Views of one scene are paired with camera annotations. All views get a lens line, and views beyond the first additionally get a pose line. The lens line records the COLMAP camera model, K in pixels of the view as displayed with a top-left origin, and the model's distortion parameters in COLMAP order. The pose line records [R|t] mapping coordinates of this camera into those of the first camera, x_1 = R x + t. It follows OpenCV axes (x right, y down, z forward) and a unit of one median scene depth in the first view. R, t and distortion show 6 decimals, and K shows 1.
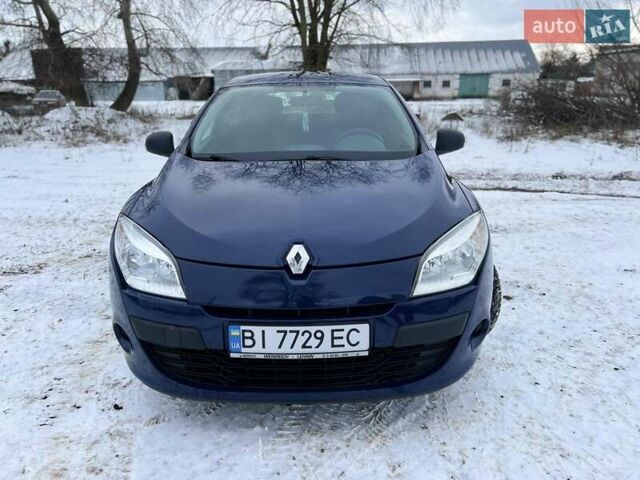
lens RADIAL K [[481.2, 0, 316.4], [0, 481.2, 237.9], [0, 0, 1]] dist [0.059059, -0.064040]
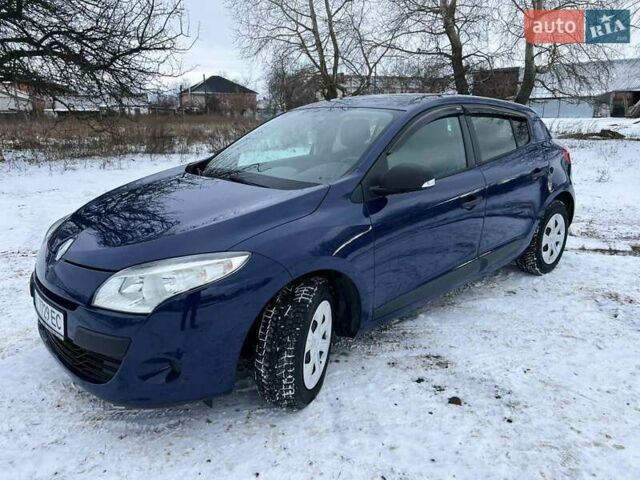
lens RADIAL K [[478.5, 0, 320.0], [0, 478.5, 240.0], [0, 0, 1]] dist [0.054483, -0.053437]
pose [[0.666770, 0.195110, -0.719271, 1.266240], [-0.213426, 0.974690, 0.066547, -0.199878], [0.714050, 0.109140, 0.691535, 0.576510]]
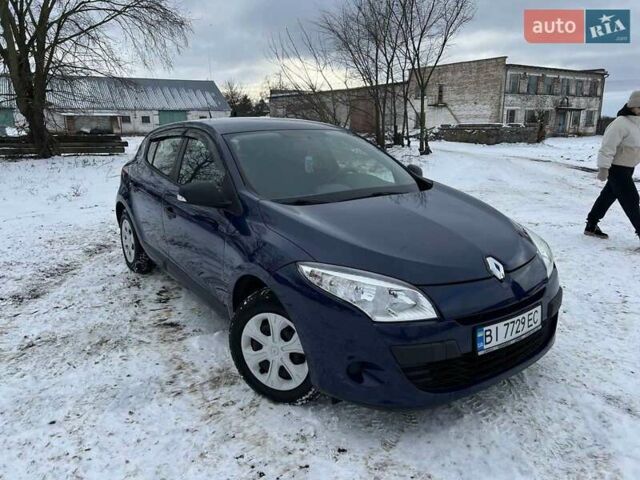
lens RADIAL K [[478.5, 0, 320.0], [0, 478.5, 240.0], [0, 0, 1]] dist [0.054483, -0.053437]
pose [[0.814579, -0.132434, 0.564732, -1.097345], [0.167081, 0.985894, -0.009802, -0.091132], [-0.555468, 0.102341, 0.825216, 0.180363]]
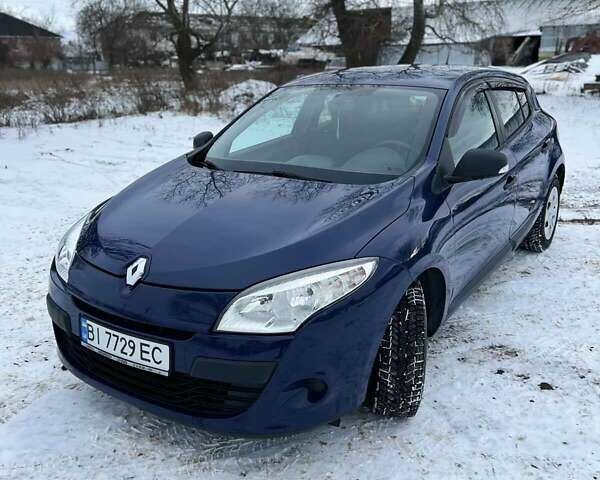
lens RADIAL K [[598.1, 0, 301.9], [0, 598.1, 243.7], [0, 0, 1]] dist [0.076929, -0.133790]
pose [[0.830312, 0.160139, -0.533795, 0.932598], [-0.152471, 0.986557, 0.058802, -0.145362], [0.536036, 0.032564, 0.843567, 0.066032]]
